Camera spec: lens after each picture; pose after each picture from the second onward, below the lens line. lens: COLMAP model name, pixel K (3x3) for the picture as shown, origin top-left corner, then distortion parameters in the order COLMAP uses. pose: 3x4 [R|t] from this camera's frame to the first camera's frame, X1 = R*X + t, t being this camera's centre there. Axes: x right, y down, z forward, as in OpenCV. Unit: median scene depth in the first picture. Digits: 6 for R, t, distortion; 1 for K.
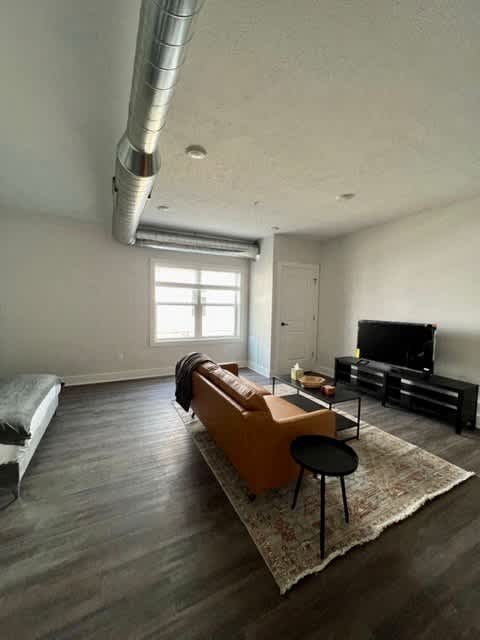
lens RADIAL K [[268.8, 0, 255.5], [0, 268.8, 320.1], [0, 0, 1]] dist [-0.001494, -0.006817]
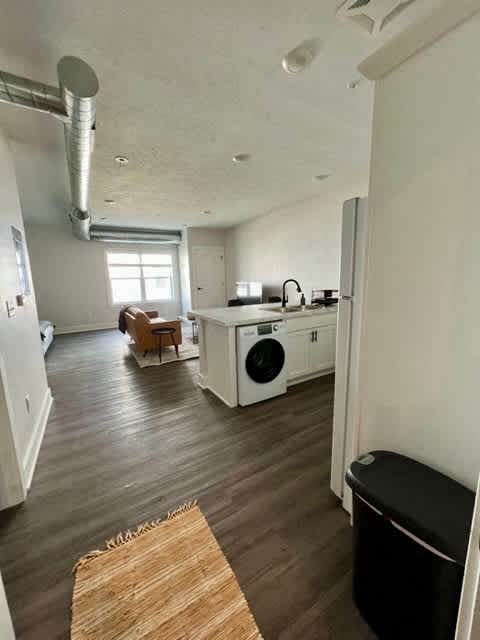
lens RADIAL K [[259.4, 0, 241.1], [0, 259.4, 320.7], [0, 0, 1]] dist [0.000353, 0.000072]
pose [[0.997922, -0.052436, 0.037434, 0.265136], [0.048236, 0.993254, 0.105447, 0.048789], [-0.042711, -0.103423, 0.993720, -0.445160]]
